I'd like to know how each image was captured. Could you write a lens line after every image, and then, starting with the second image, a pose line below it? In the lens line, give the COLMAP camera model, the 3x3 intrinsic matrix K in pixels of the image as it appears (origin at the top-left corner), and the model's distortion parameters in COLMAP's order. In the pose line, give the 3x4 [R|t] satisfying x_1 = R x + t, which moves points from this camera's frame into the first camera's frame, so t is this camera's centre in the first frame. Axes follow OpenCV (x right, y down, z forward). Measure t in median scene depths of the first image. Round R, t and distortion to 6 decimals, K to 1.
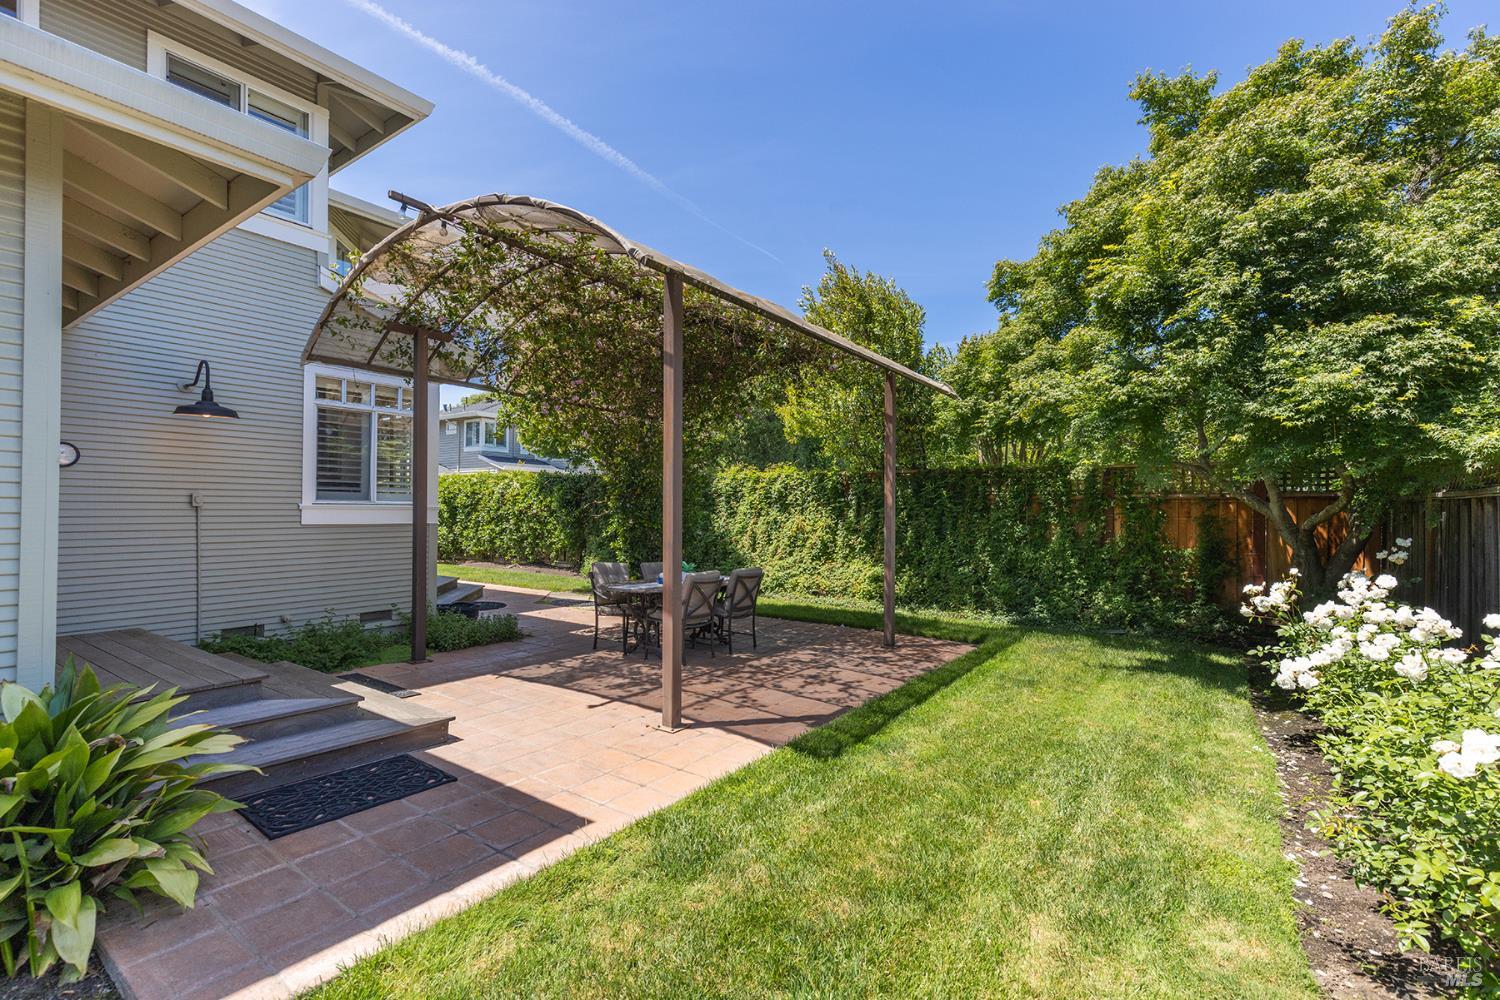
lens RADIAL K [[670.6, 0, 753.3], [0, 670.6, 506.2], [0, 0, 1]] dist [0.009300, -0.001411]
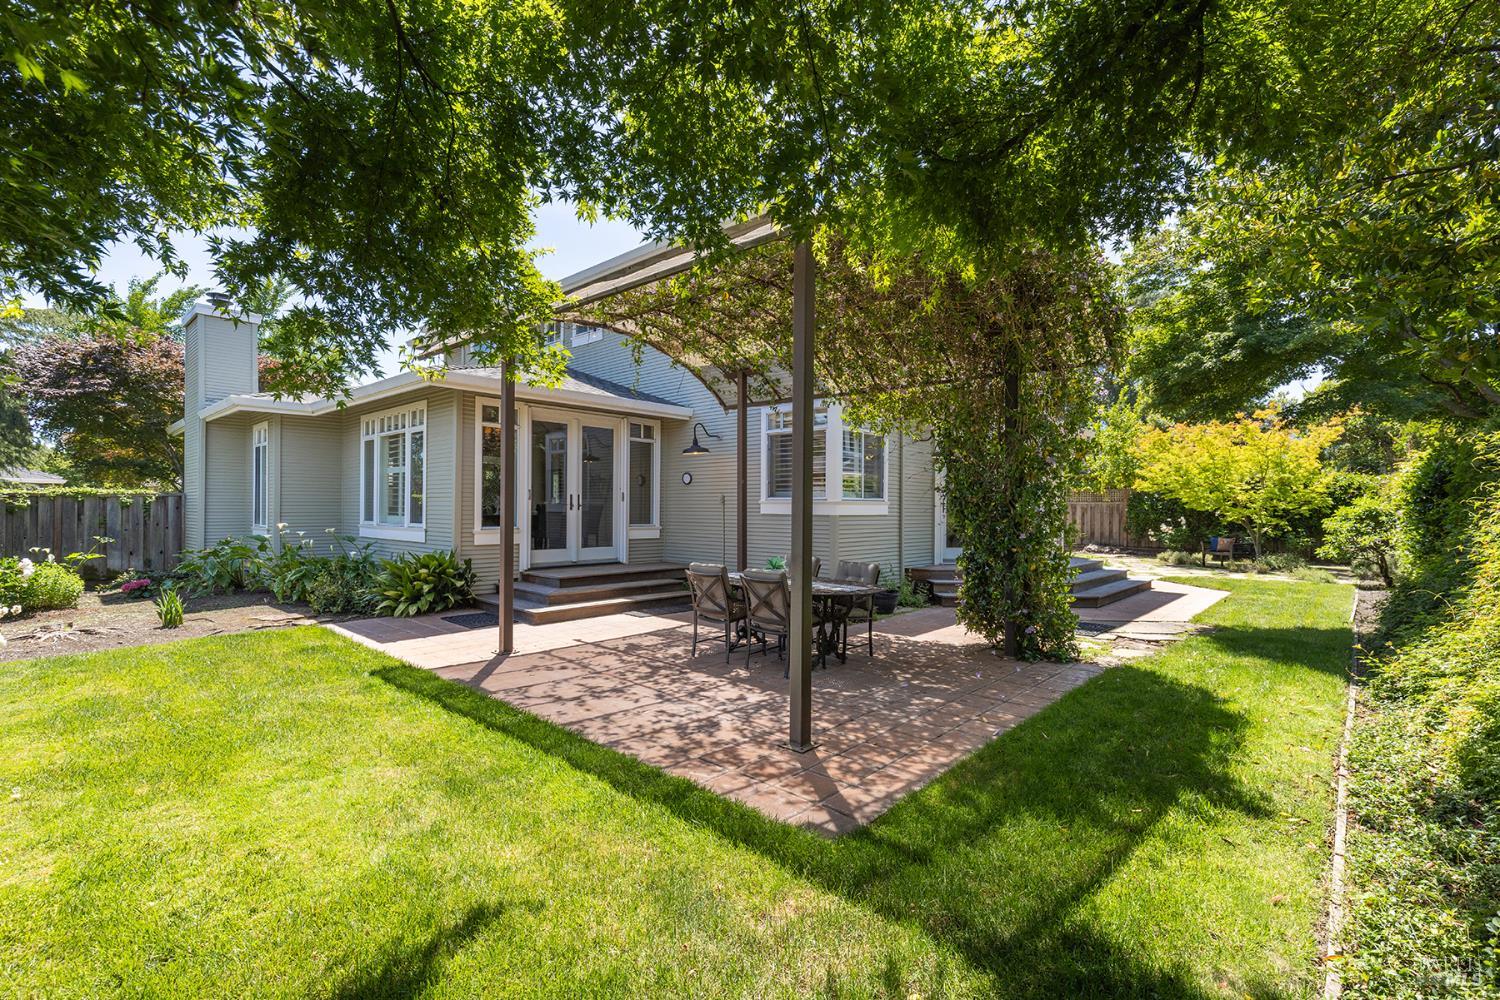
lens RADIAL K [[670.6, 0, 769.8], [0, 670.6, 513.1], [0, 0, 1]] dist [0.009300, -0.001411]
pose [[-0.101758, -0.002083, -0.994807, 0.987947], [-0.000302, 0.999998, -0.002063, 0.033452], [0.994809, 0.000091, -0.101758, 1.375686]]
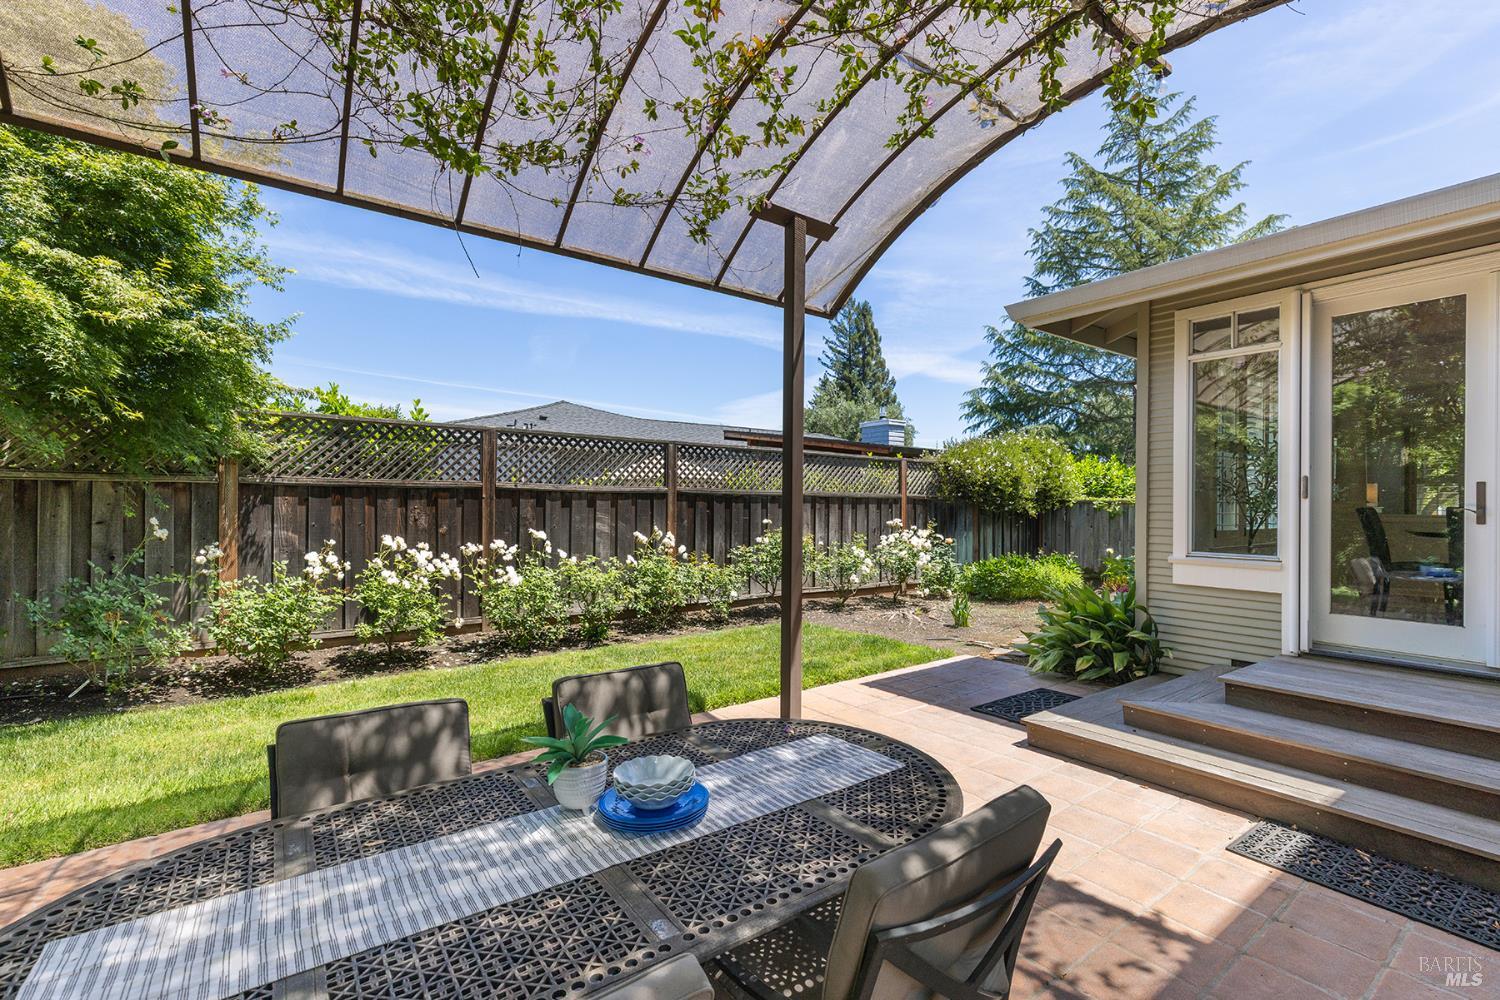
lens RADIAL K [[670.6, 0, 756.8], [0, 670.6, 507.2], [0, 0, 1]] dist [0.009300, -0.001411]
pose [[-0.950387, -0.012889, 0.310803, -0.288587], [-0.013901, 0.999903, -0.001040, 0.015285], [-0.310760, -0.005308, -0.950474, 1.519972]]
